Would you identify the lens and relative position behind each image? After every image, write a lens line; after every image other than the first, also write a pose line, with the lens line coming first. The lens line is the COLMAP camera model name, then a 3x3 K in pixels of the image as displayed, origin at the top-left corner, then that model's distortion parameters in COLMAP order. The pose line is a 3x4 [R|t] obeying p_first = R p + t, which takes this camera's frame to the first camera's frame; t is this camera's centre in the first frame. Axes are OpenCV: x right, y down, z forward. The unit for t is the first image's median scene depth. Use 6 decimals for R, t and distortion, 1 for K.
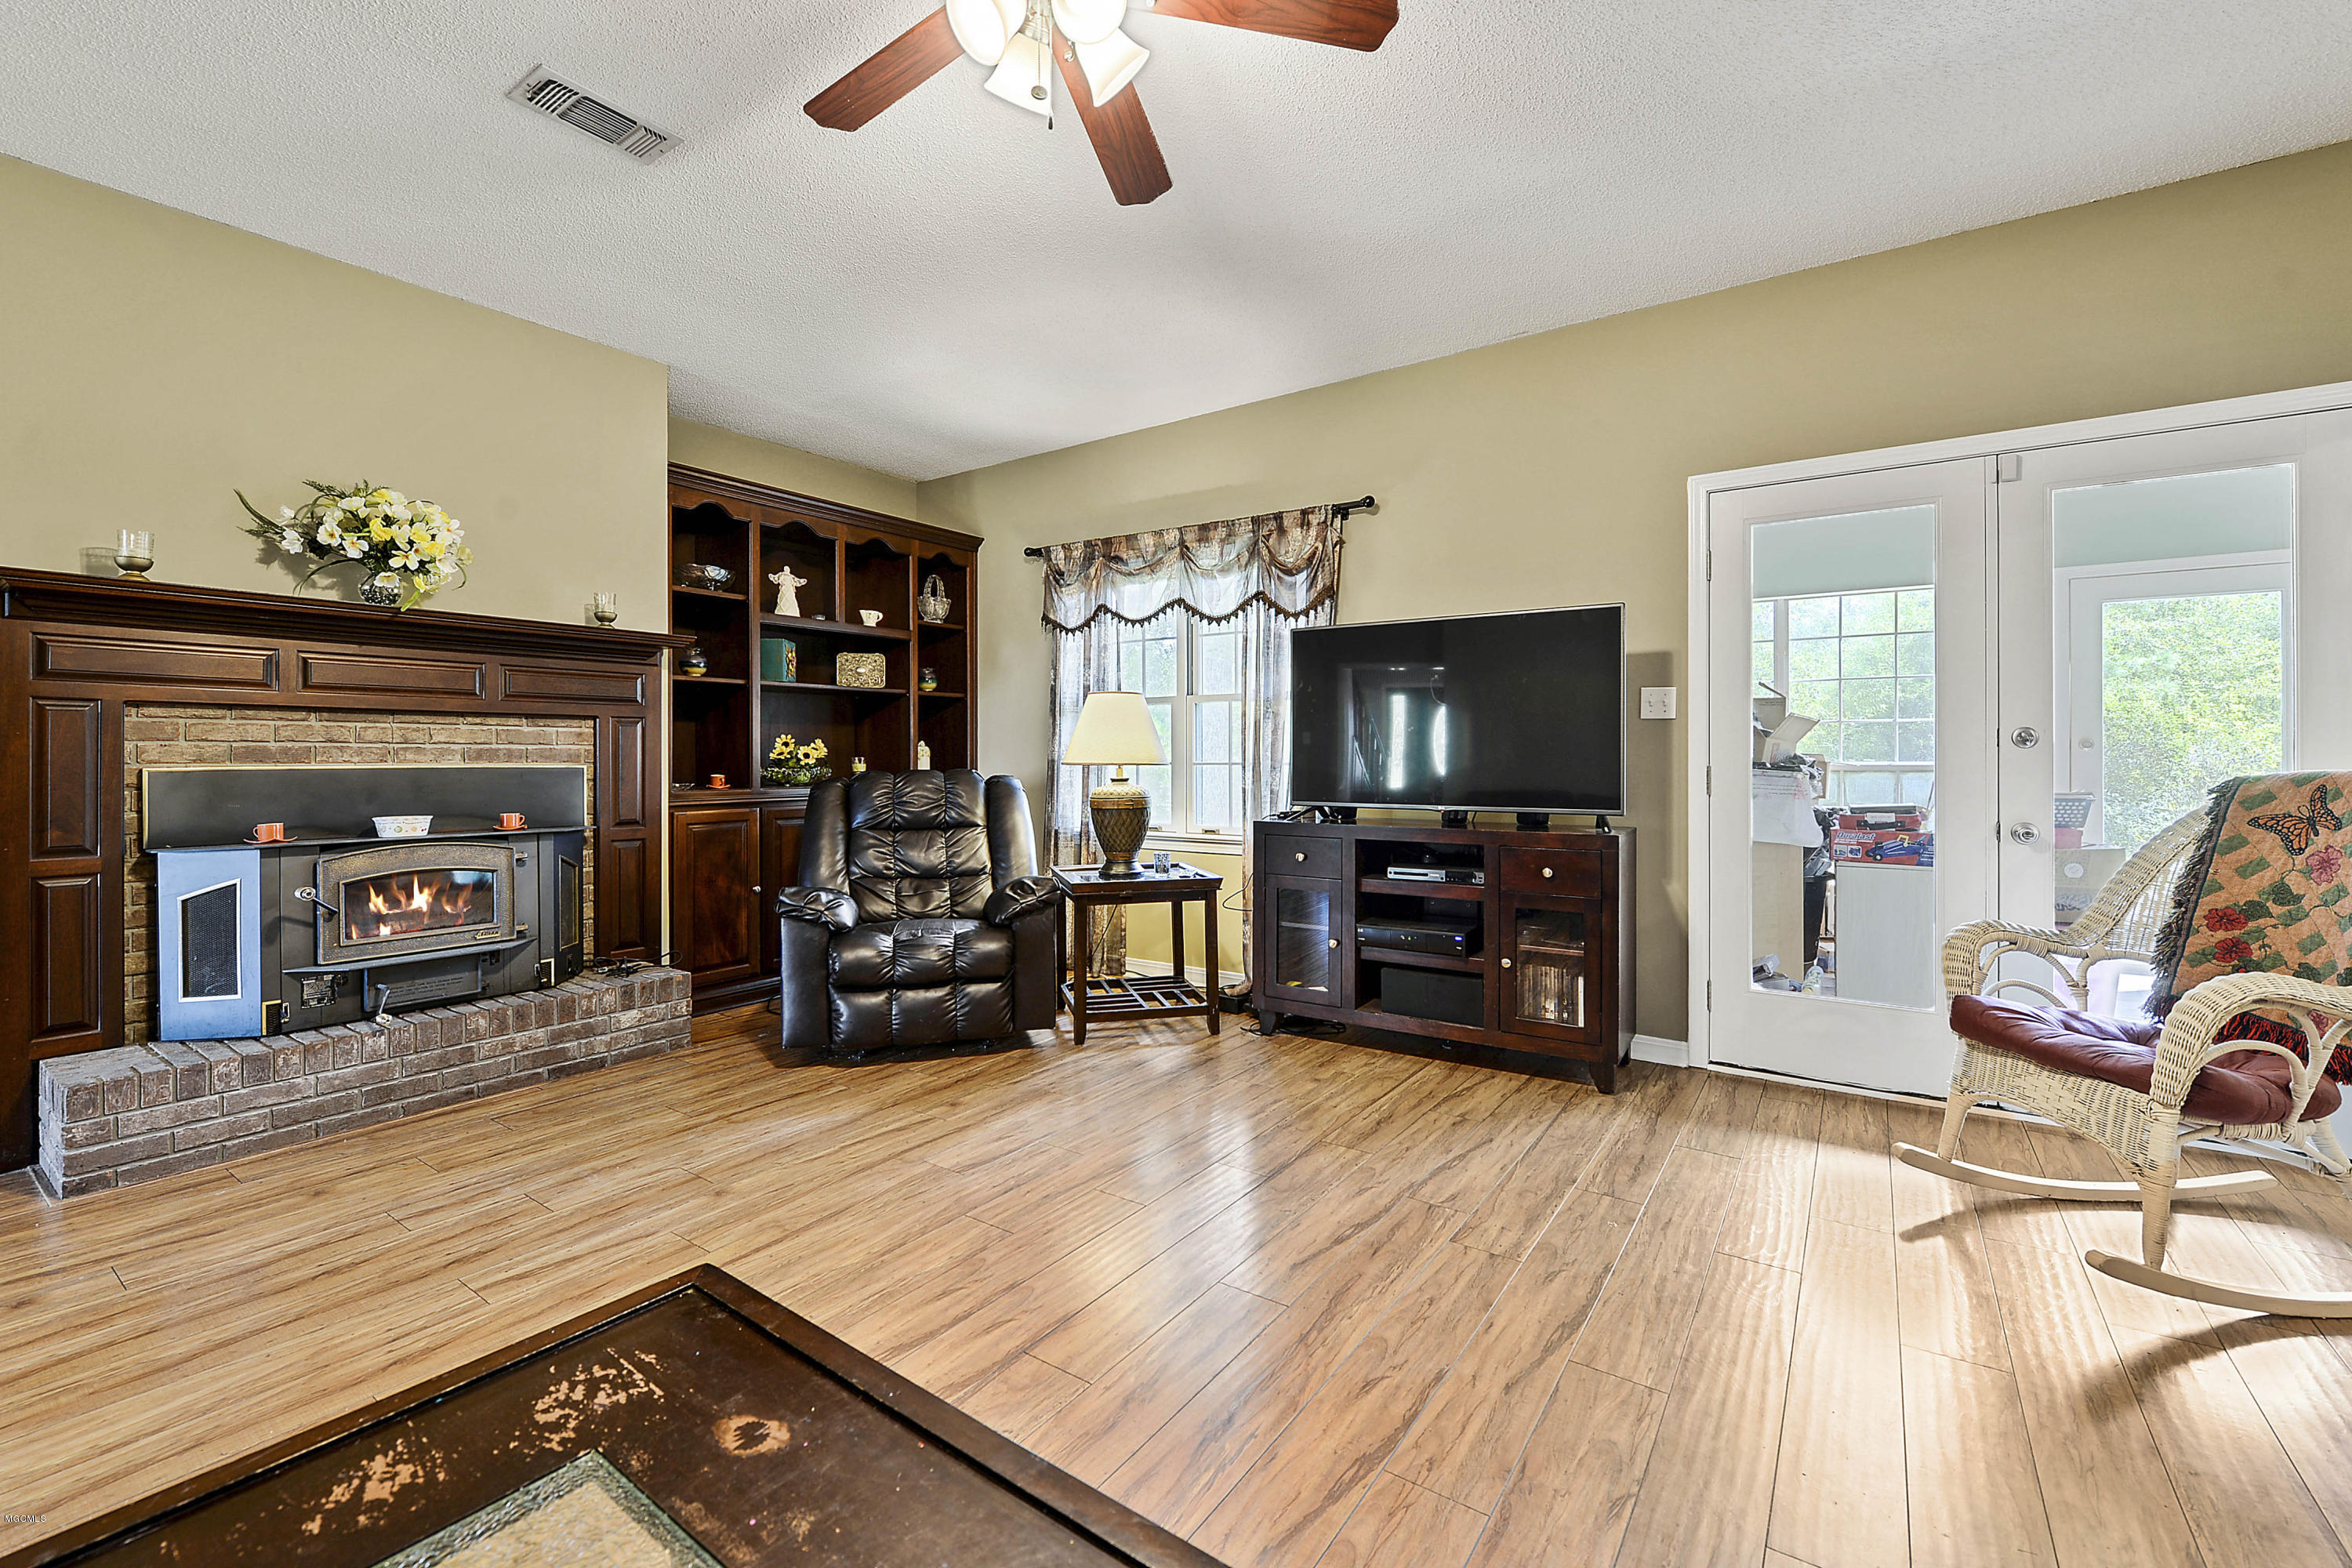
lens RADIAL K [[974.3, 0, 1181.7], [0, 974.3, 752.4], [0, 0, 1]] dist [-0.001129, -0.002867]
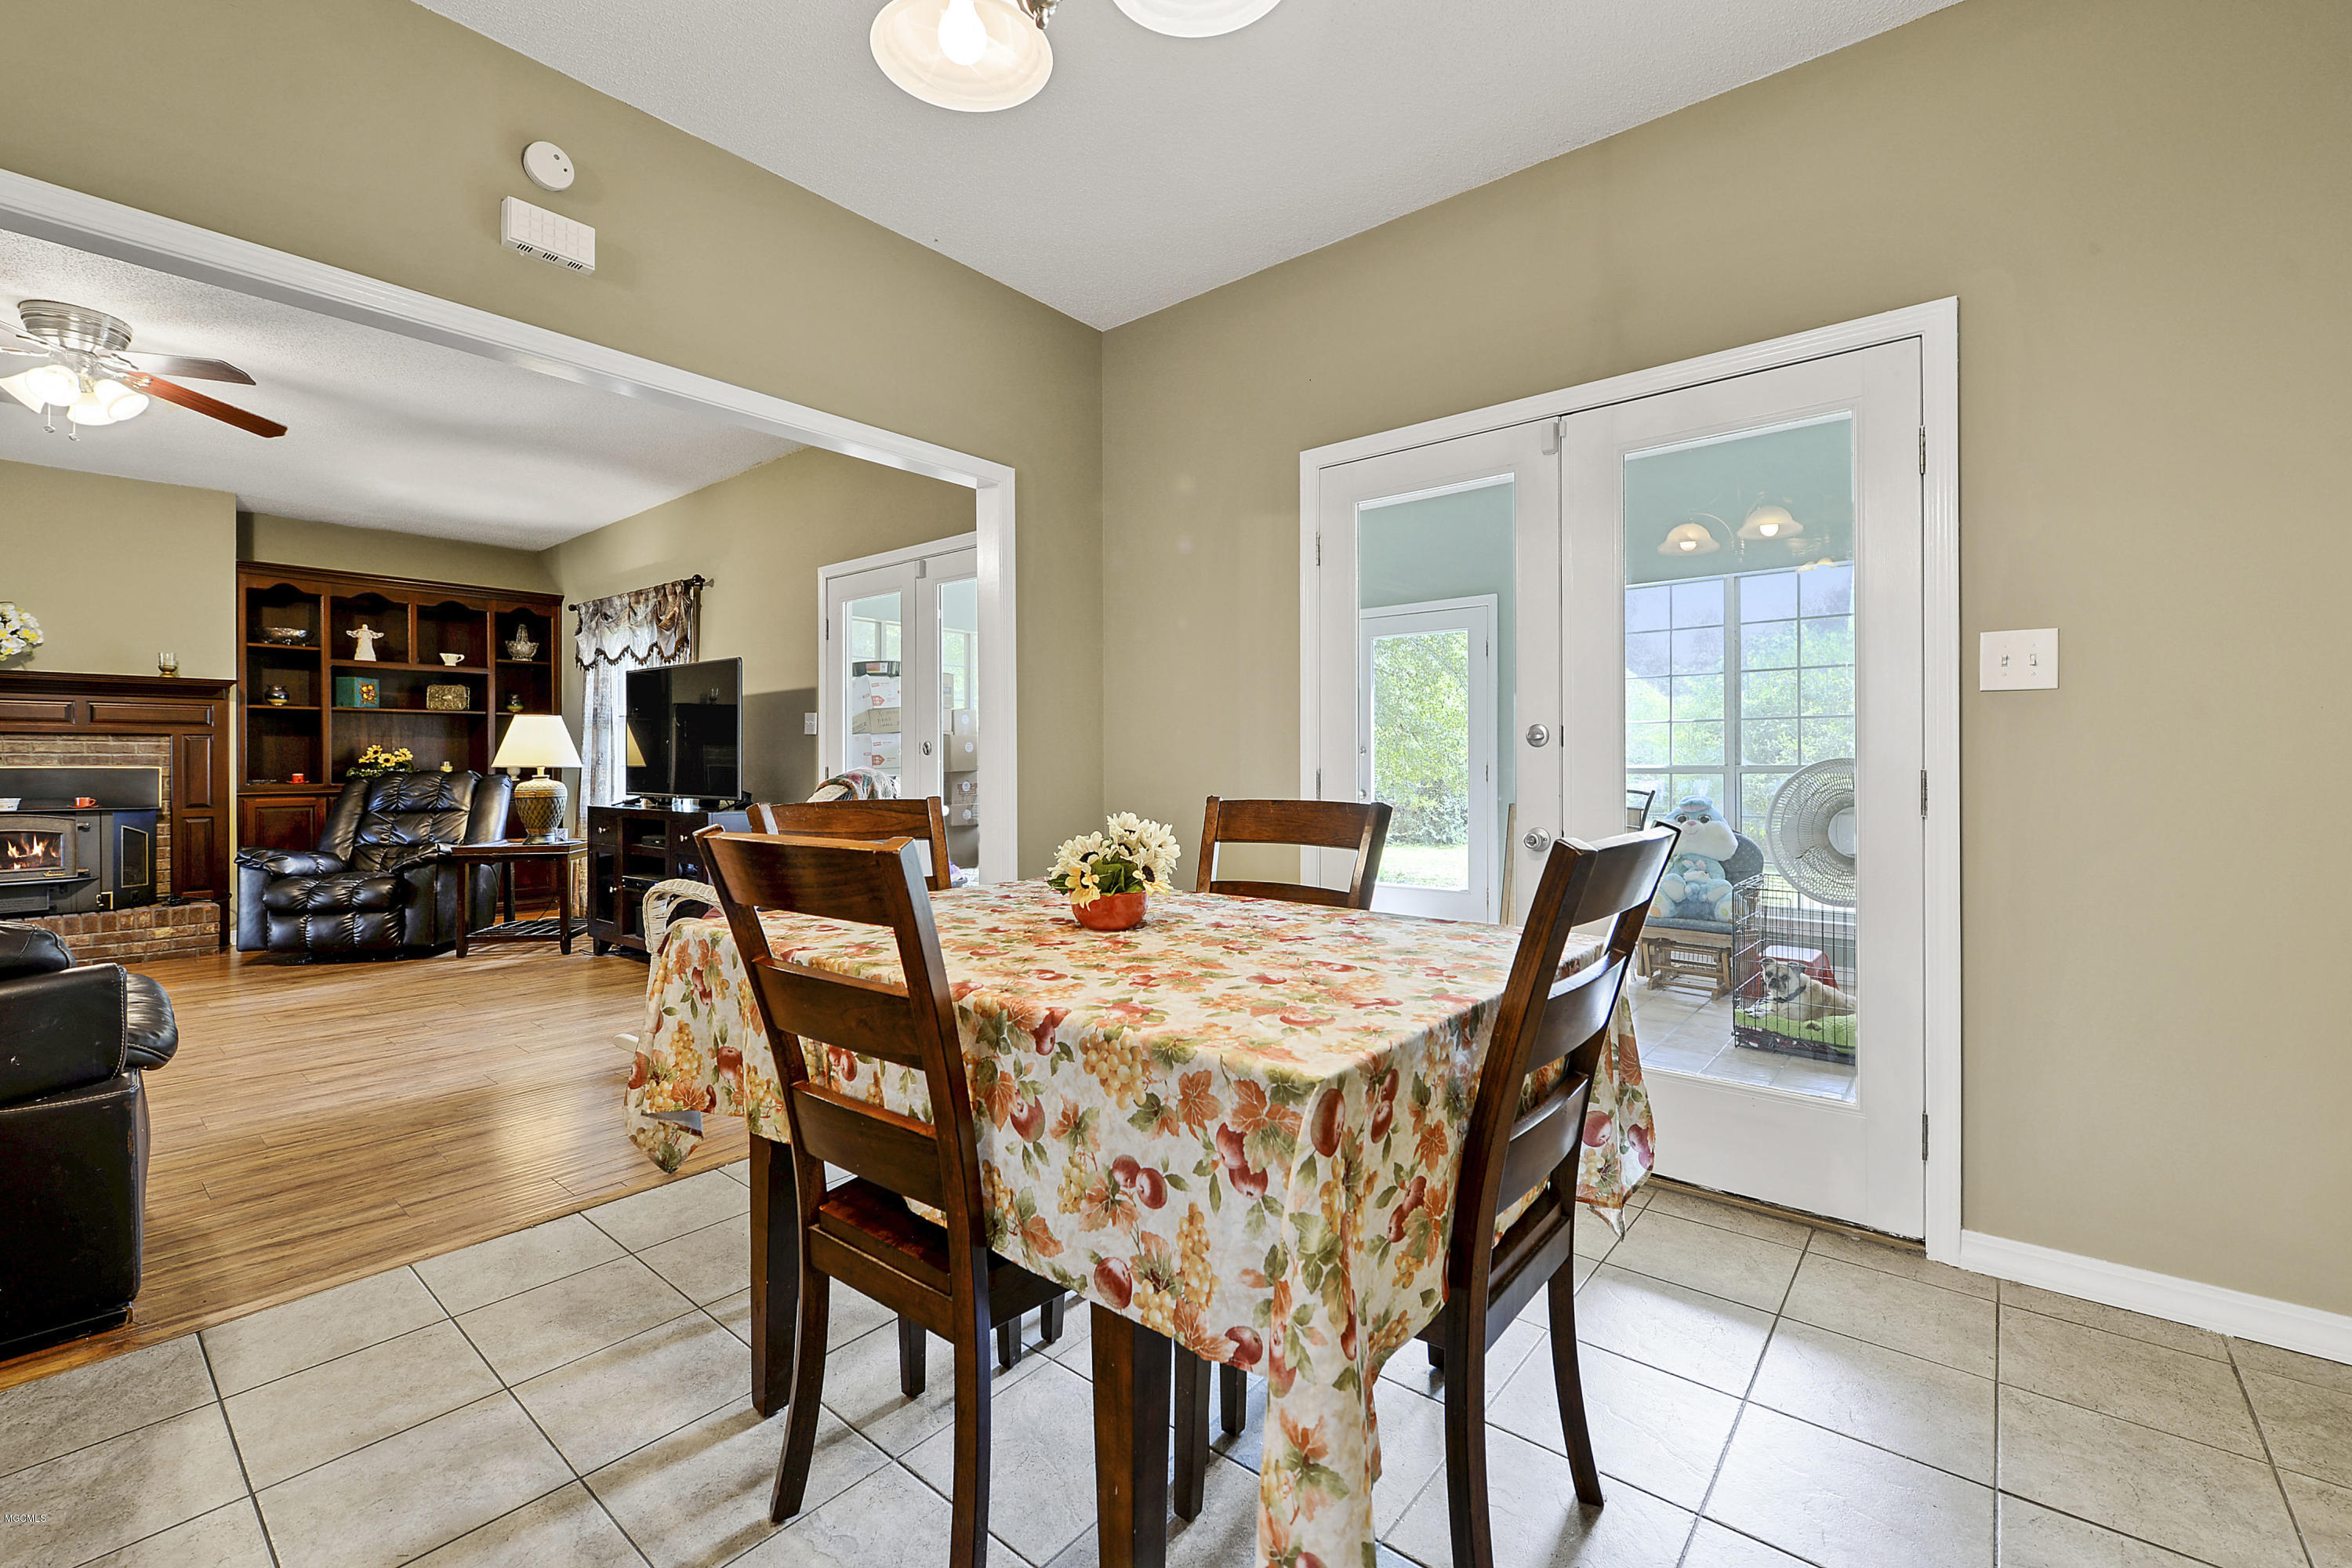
lens RADIAL K [[974.3, 0, 1163.0], [0, 974.3, 760.6], [0, 0, 1]] dist [-0.001129, -0.002867]
pose [[0.996817, -0.000880, -0.079720, 1.222596], [0.001084, 0.999996, 0.002506, 0.001401], [0.079717, -0.002584, 0.996814, -0.429854]]
